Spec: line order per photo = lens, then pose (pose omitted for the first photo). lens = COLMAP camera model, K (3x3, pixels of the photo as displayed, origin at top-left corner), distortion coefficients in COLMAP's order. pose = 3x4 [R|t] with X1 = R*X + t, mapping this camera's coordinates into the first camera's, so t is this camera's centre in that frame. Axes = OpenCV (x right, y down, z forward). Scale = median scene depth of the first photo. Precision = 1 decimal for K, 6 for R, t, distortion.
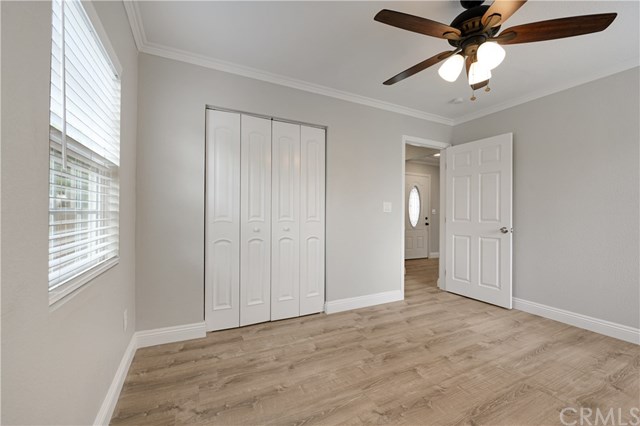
lens RADIAL K [[257.6, 0, 319.3], [0, 257.6, 215.3], [0, 0, 1]] dist [-0.010317, 0.000023]
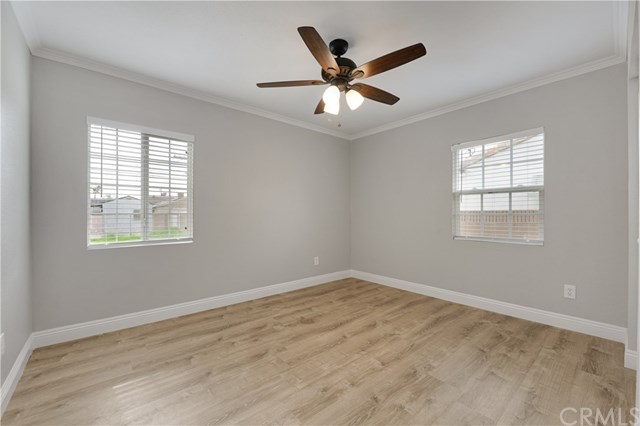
lens RADIAL K [[257.6, 0, 319.3], [0, 257.6, 215.3], [0, 0, 1]] dist [-0.010317, 0.000023]
pose [[-0.970612, -0.005517, -0.240589, 0.697516], [-0.006668, 0.999970, 0.003968, -0.005597], [0.240559, 0.005456, -0.970619, 1.546666]]
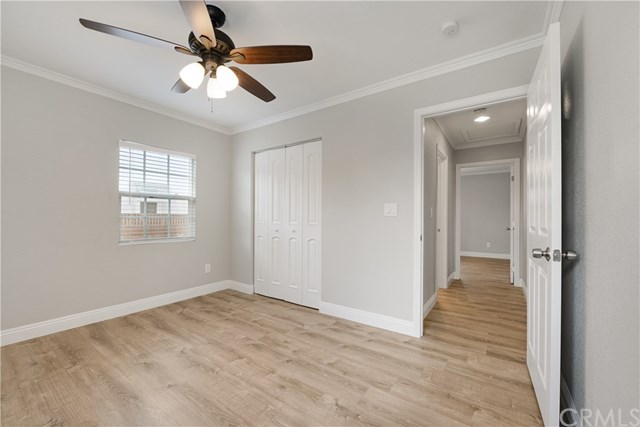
lens RADIAL K [[257.6, 0, 319.3], [0, 257.6, 215.8], [0, 0, 1]] dist [-0.010317, 0.000023]
pose [[0.479890, -0.014636, -0.877206, 1.209117], [-0.001824, 0.999842, -0.017680, 0.002763], [0.877327, 0.010084, 0.479788, 0.599919]]
